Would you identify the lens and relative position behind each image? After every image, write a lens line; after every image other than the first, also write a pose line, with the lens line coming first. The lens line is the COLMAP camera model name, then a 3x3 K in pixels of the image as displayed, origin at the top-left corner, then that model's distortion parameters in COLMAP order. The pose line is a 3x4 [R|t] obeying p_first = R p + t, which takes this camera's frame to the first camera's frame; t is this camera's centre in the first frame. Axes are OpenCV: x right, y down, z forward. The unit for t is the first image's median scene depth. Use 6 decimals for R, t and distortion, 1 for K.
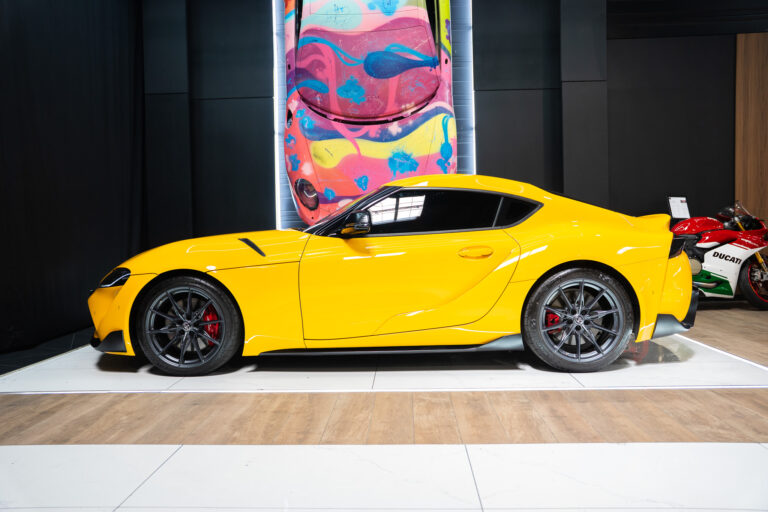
lens RADIAL K [[621.2, 0, 383.9], [0, 621.2, 244.2], [0, 0, 1]] dist [-0.113822, 0.132119]
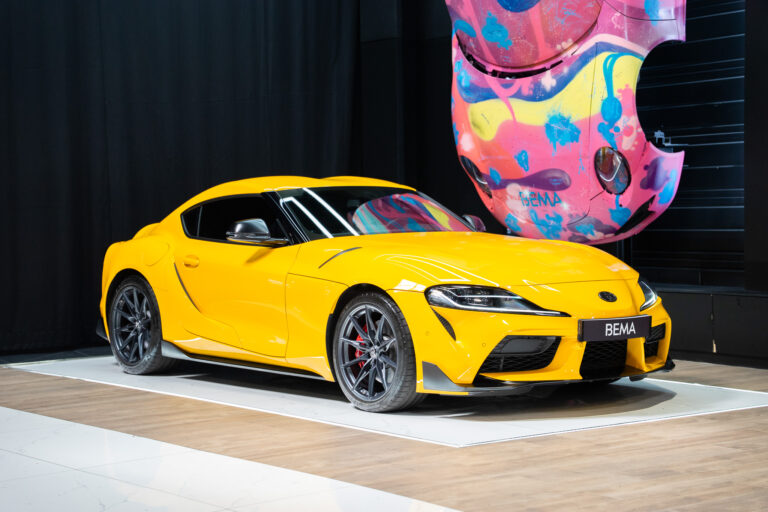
lens RADIAL K [[1504.2, 0, 384.0], [0, 1504.2, 256.0], [0, 0, 1]] dist [0.035467, 0.250625]
pose [[0.633046, 0.034621, -0.773340, 1.185555], [-0.012321, 0.999323, 0.034652, -0.049253], [0.774016, -0.012408, 0.633044, -0.189437]]
